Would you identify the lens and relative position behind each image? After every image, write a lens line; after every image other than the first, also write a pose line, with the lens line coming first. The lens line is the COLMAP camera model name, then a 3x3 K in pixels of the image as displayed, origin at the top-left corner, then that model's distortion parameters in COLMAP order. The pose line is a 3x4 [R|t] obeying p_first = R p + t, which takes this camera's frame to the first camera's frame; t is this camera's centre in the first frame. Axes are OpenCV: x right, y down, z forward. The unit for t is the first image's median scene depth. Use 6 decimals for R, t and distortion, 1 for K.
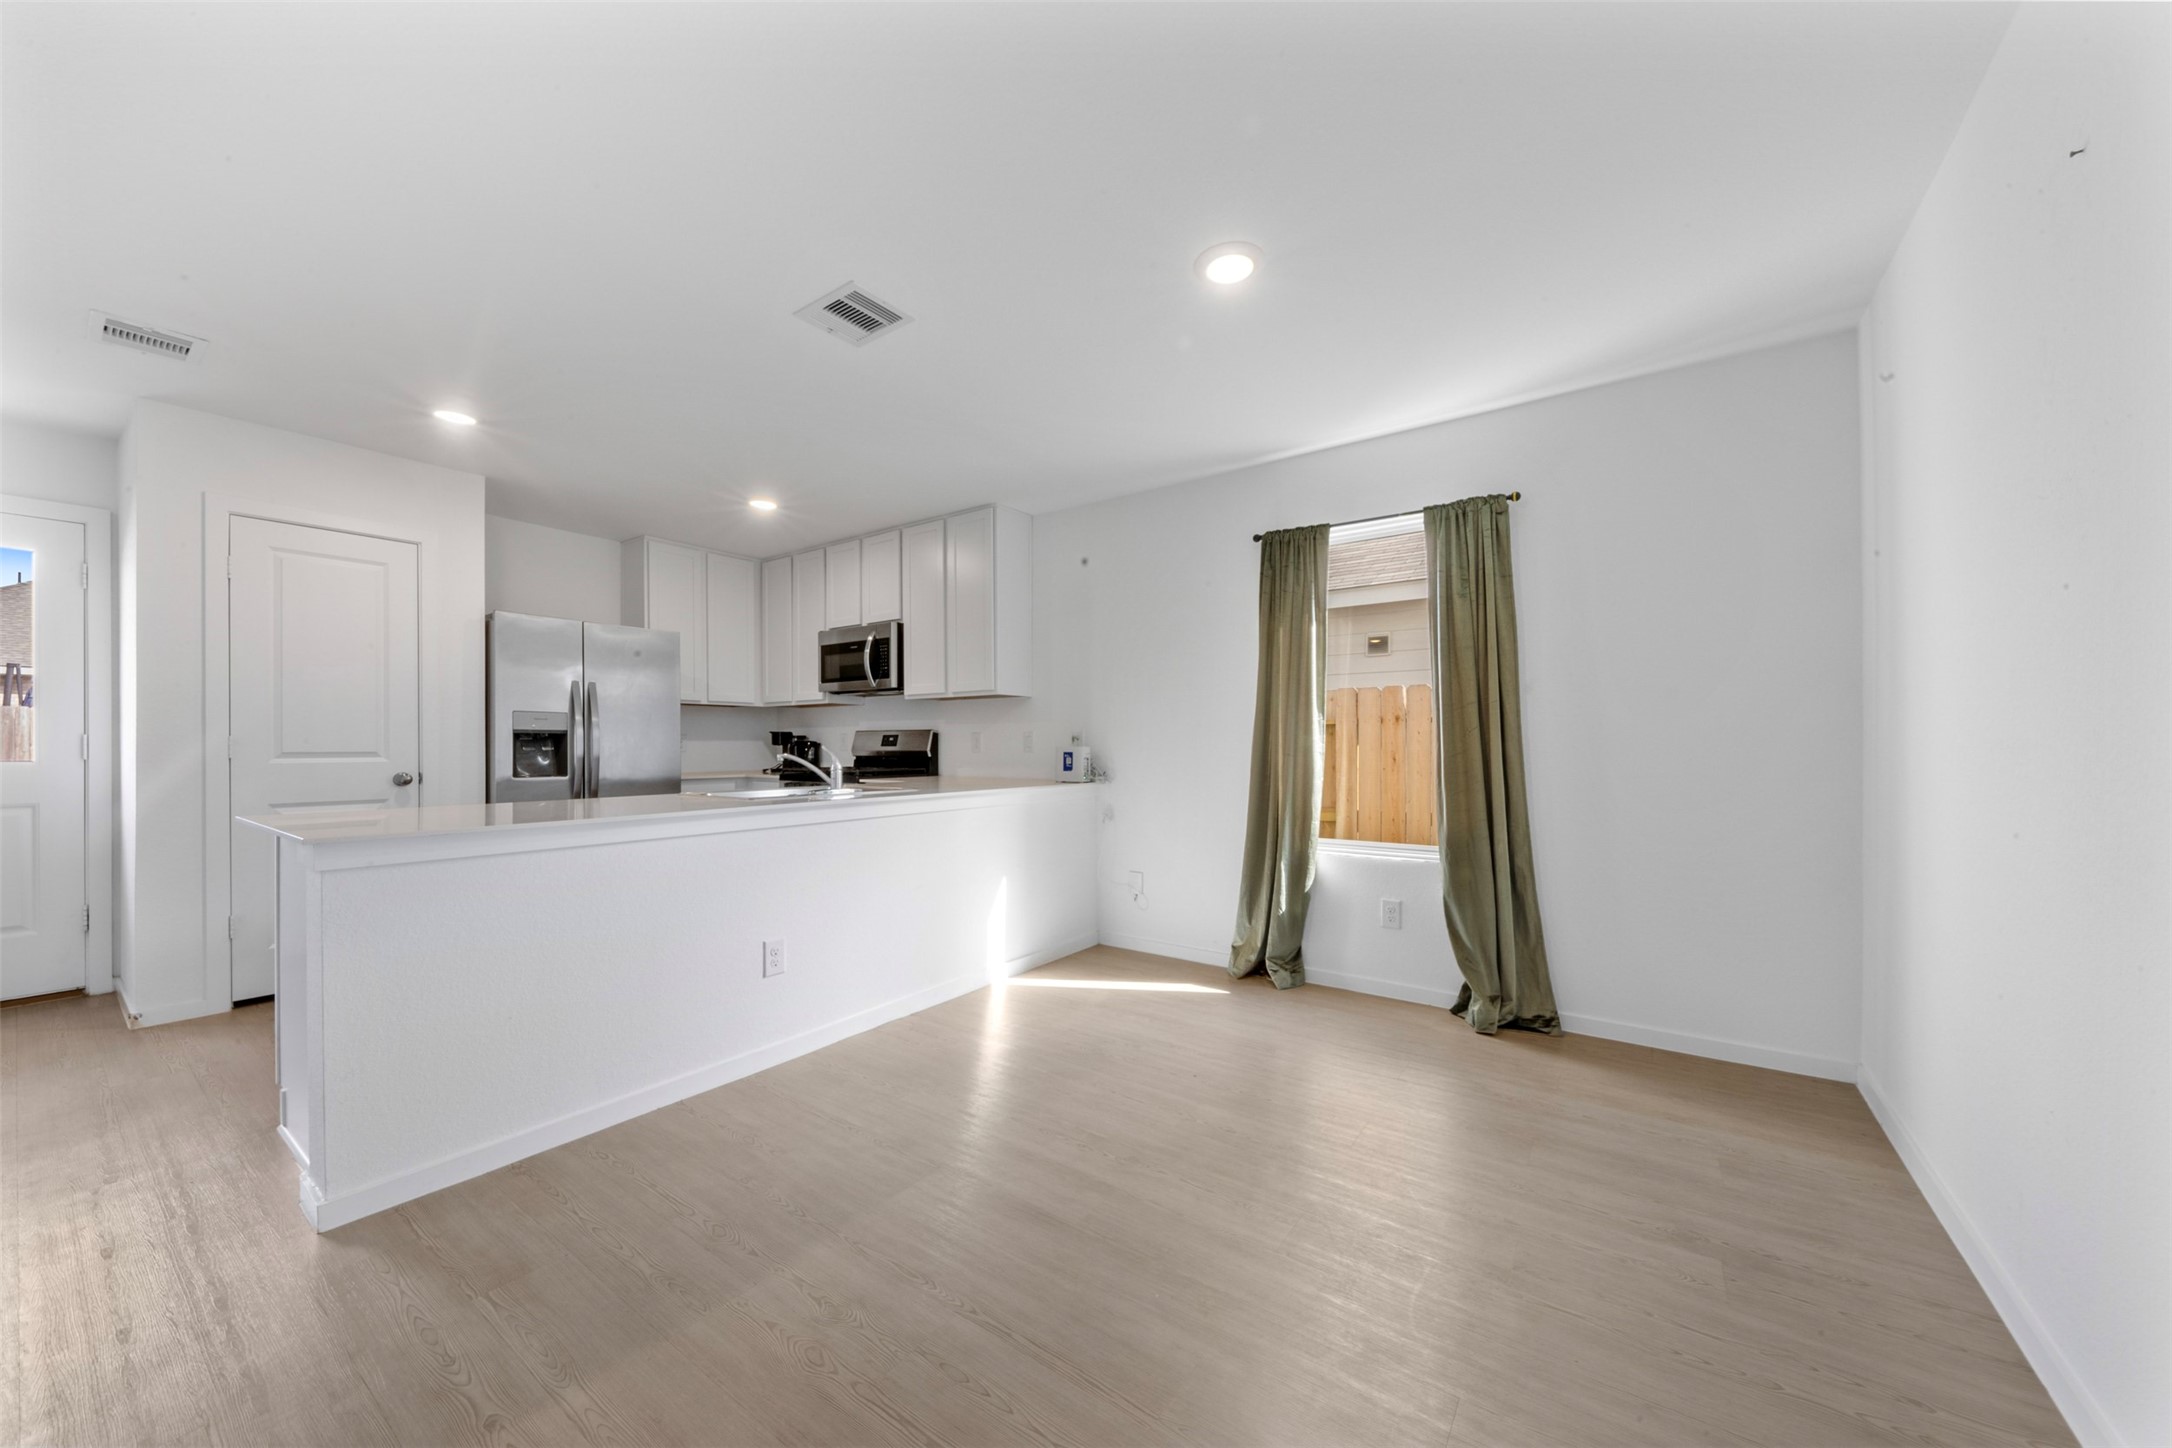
lens RADIAL K [[762.9, 0, 1080.7], [0, 762.9, 737.8], [0, 0, 1]] dist [0.000737, -0.002257]
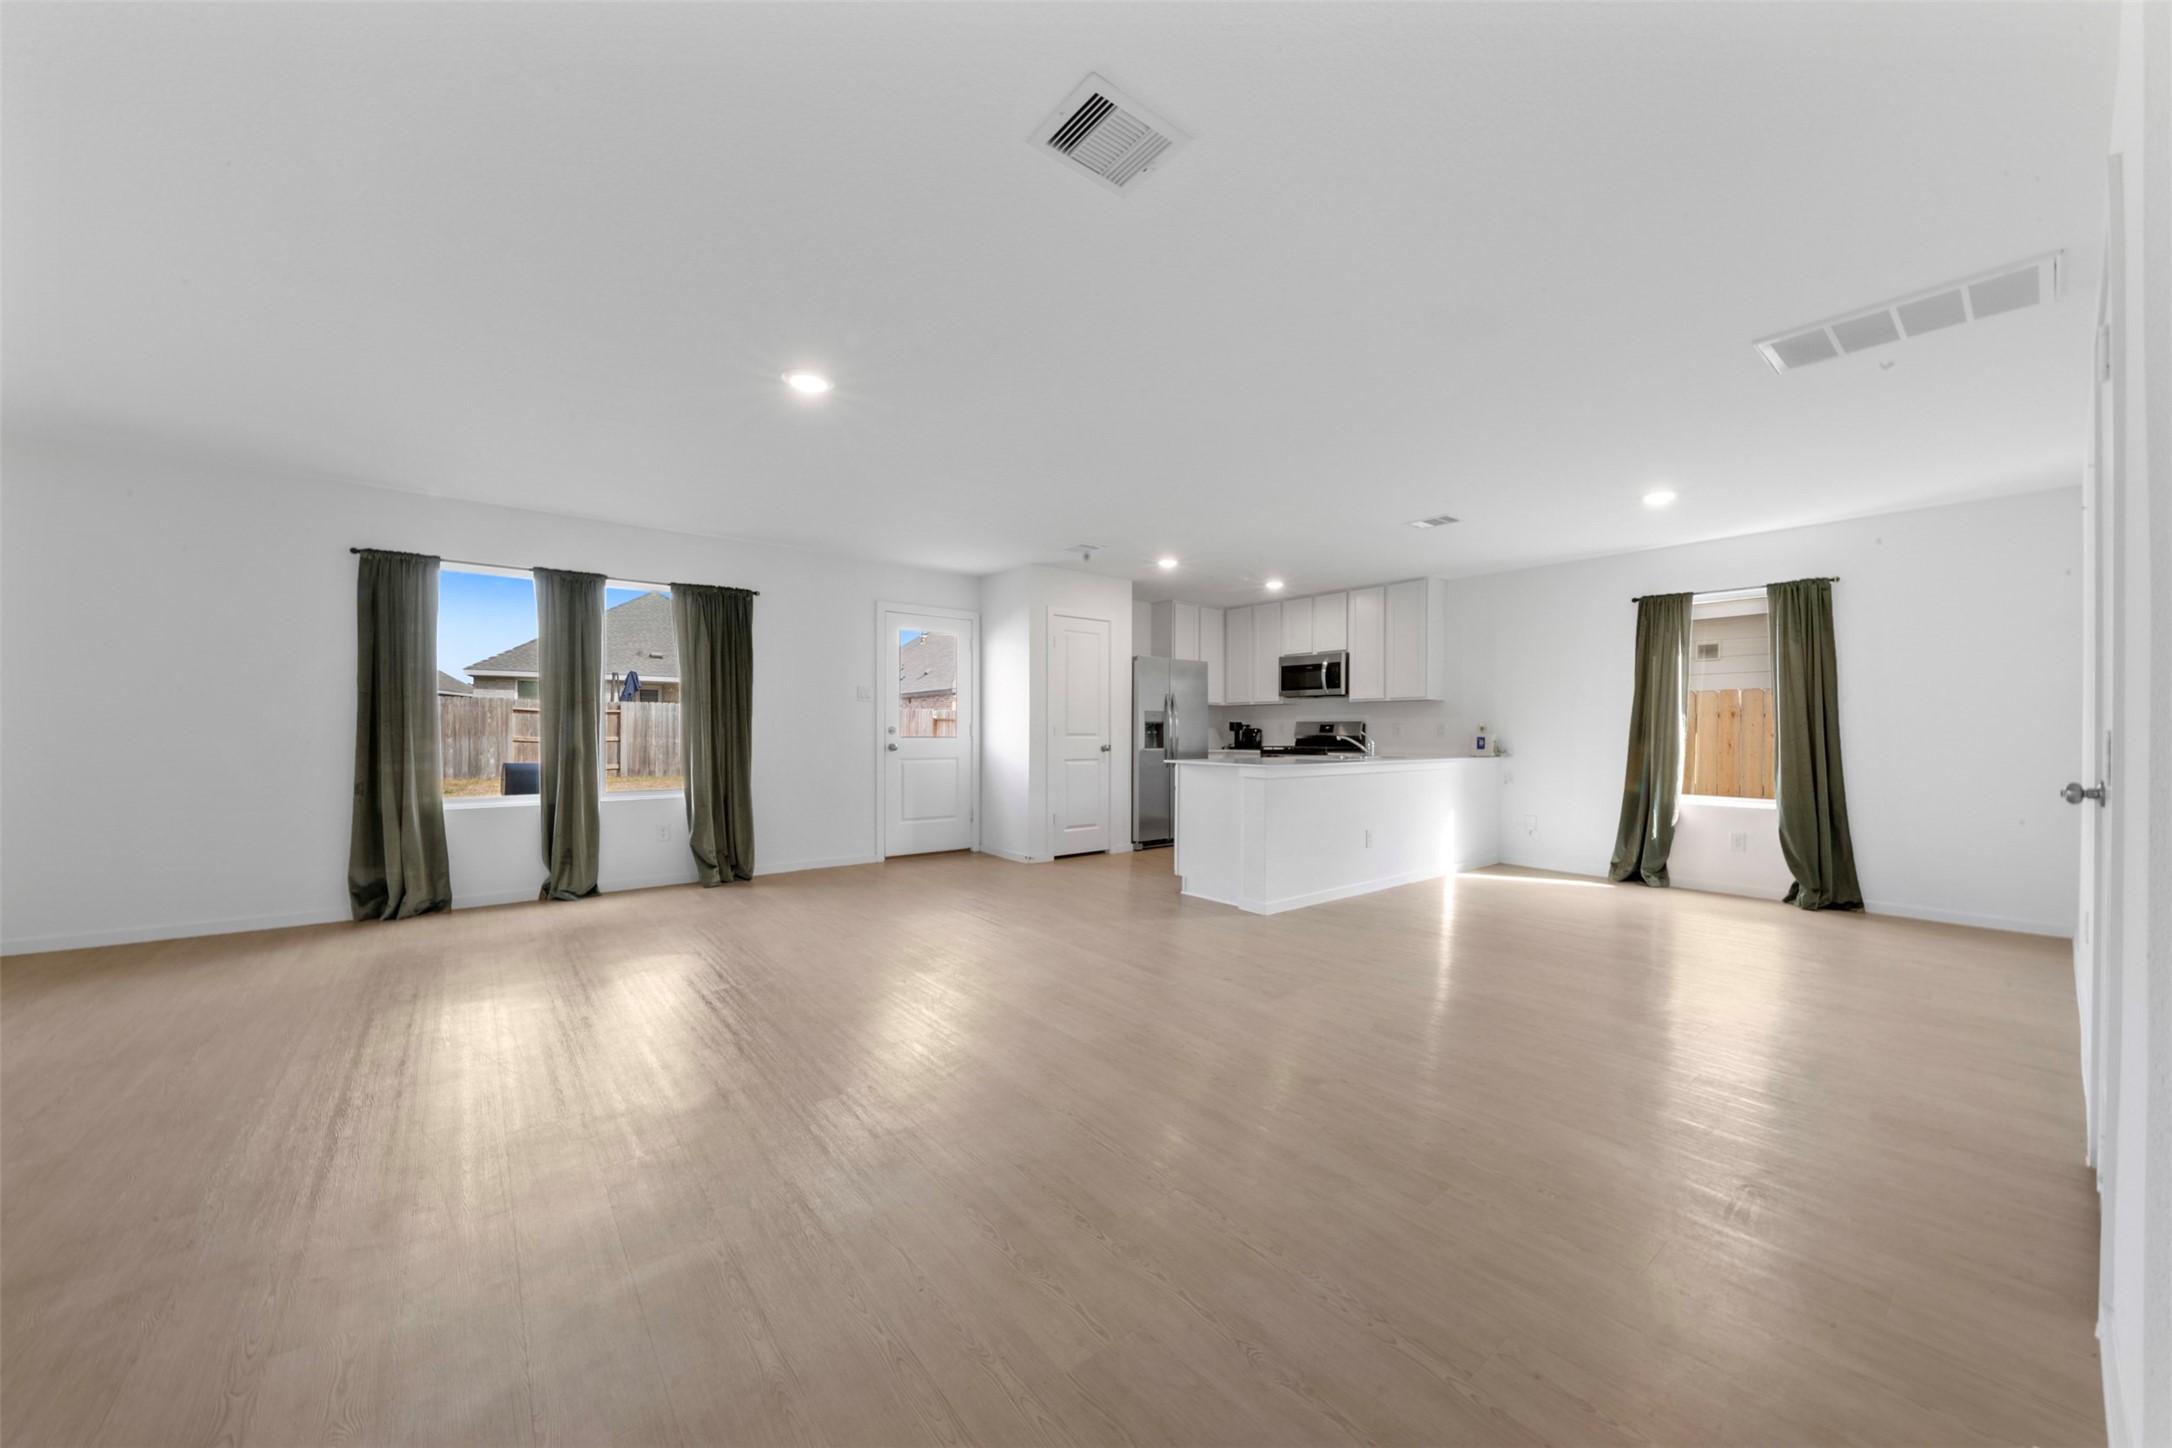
lens RADIAL K [[762.9, 0, 1080.0], [0, 762.9, 730.5], [0, 0, 1]] dist [0.000737, -0.002257]
pose [[0.960356, 0.006862, -0.278691, -0.431002], [-0.004461, 0.999947, 0.009251, -0.005984], [0.278740, -0.007641, 0.960336, -0.832625]]
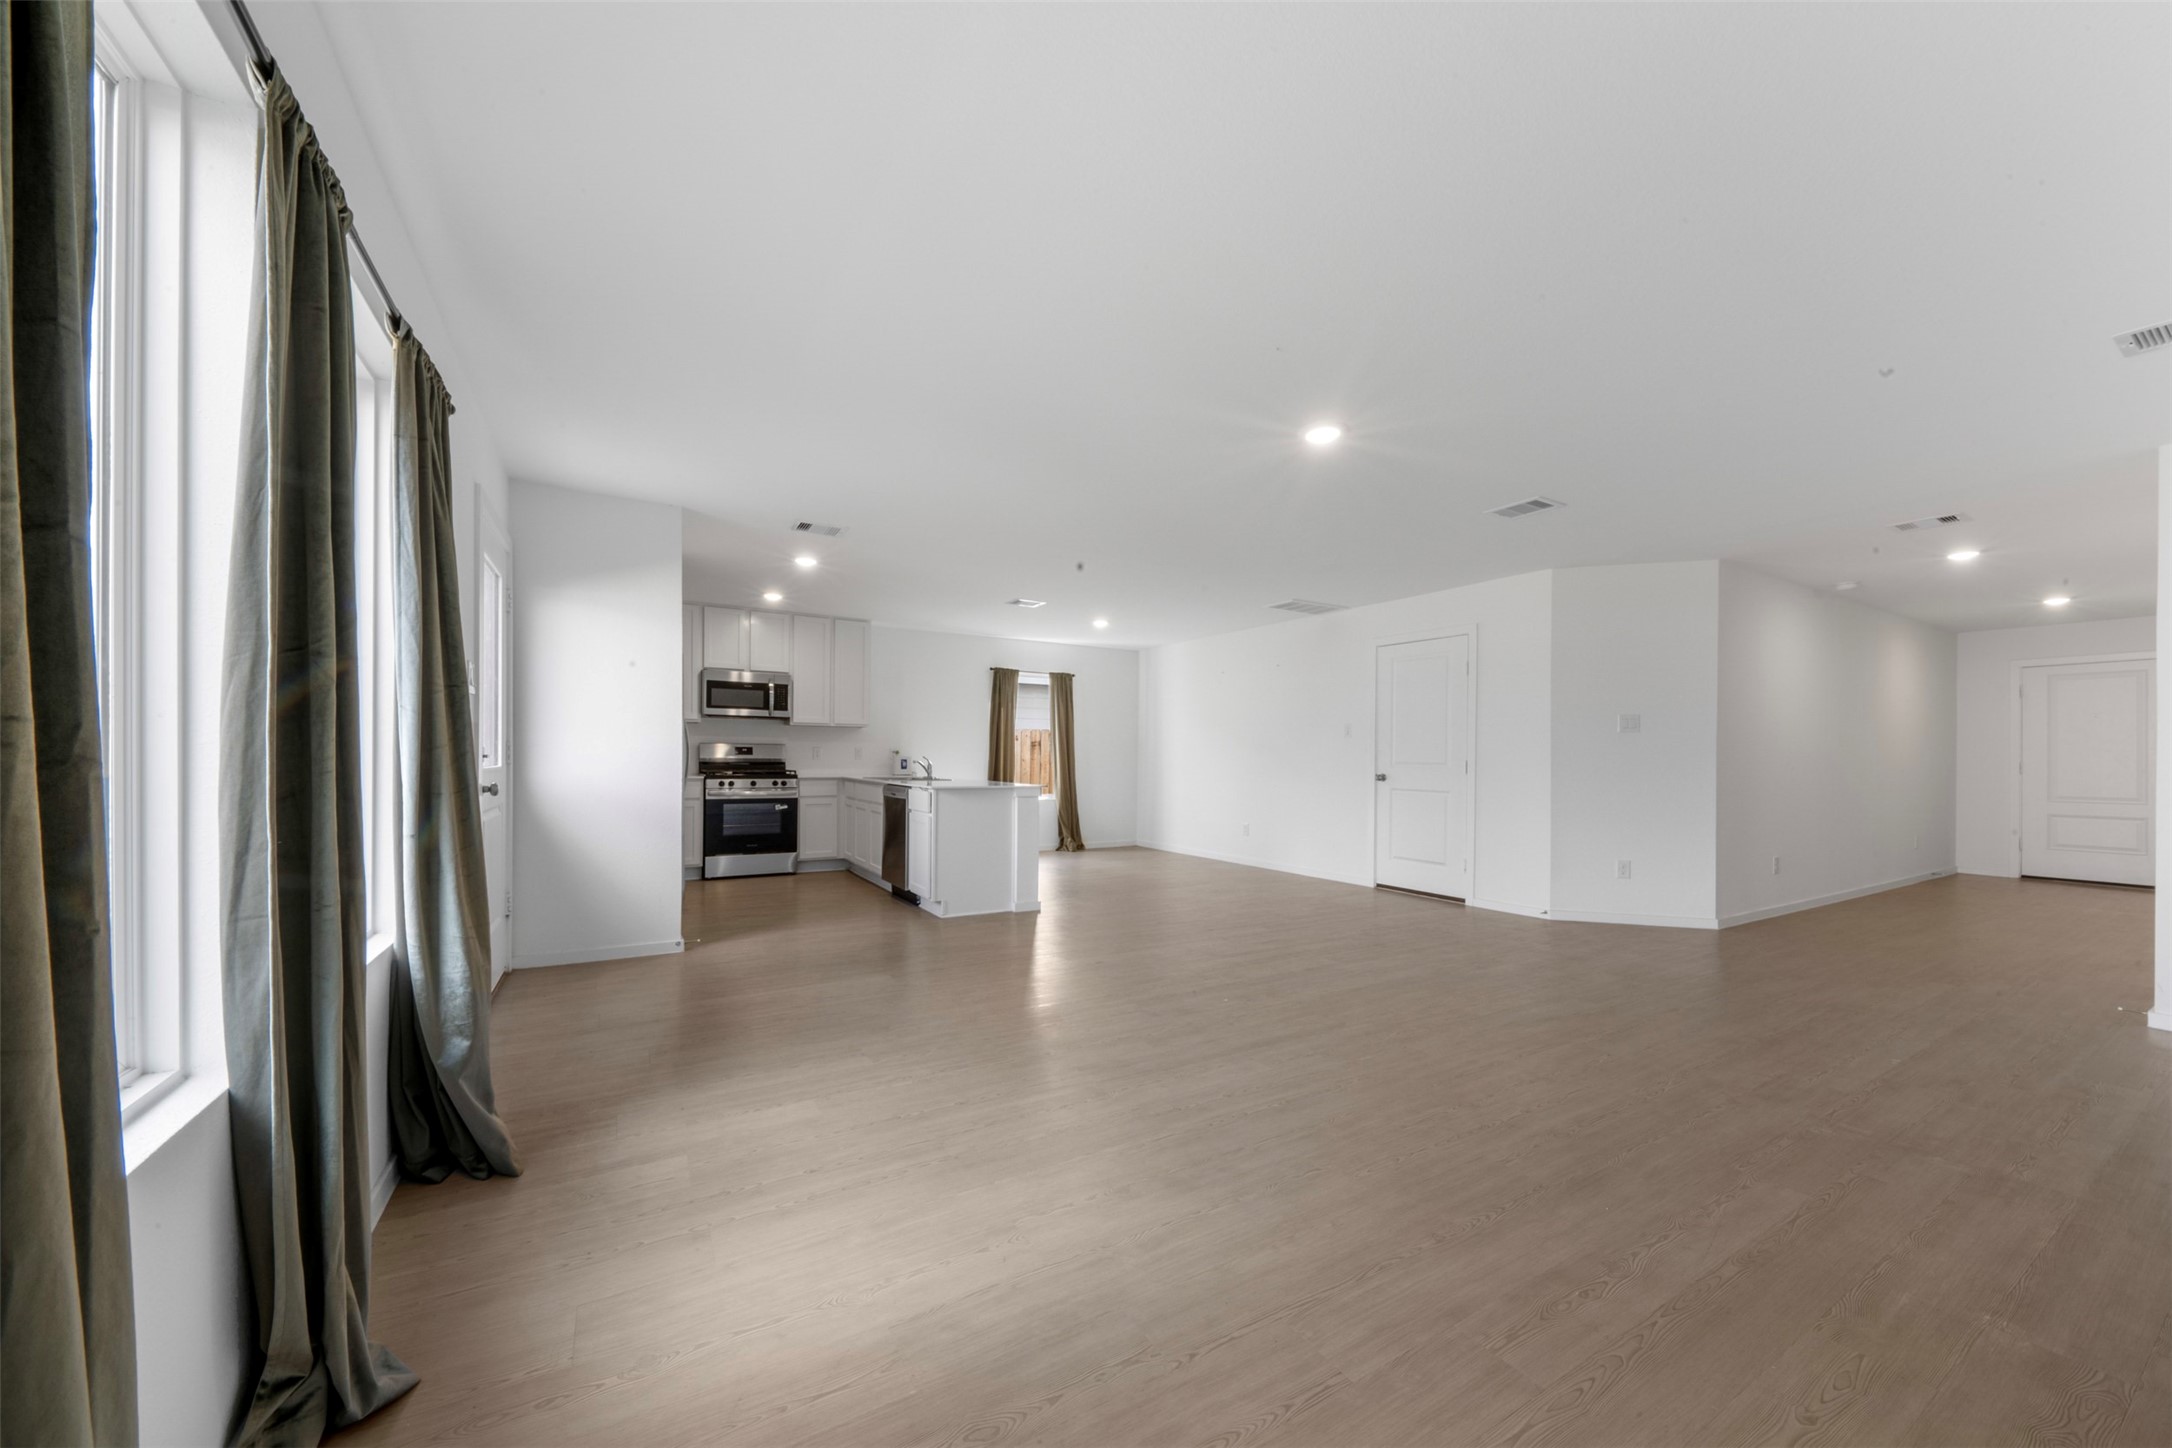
lens RADIAL K [[762.9, 0, 1081.0], [0, 762.9, 741.3], [0, 0, 1]] dist [0.000737, -0.002257]
pose [[0.407340, 0.023926, 0.912963, -1.876113], [-0.019588, 0.999656, -0.017458, -0.001623], [-0.913067, -0.010772, 0.407668, -0.230369]]
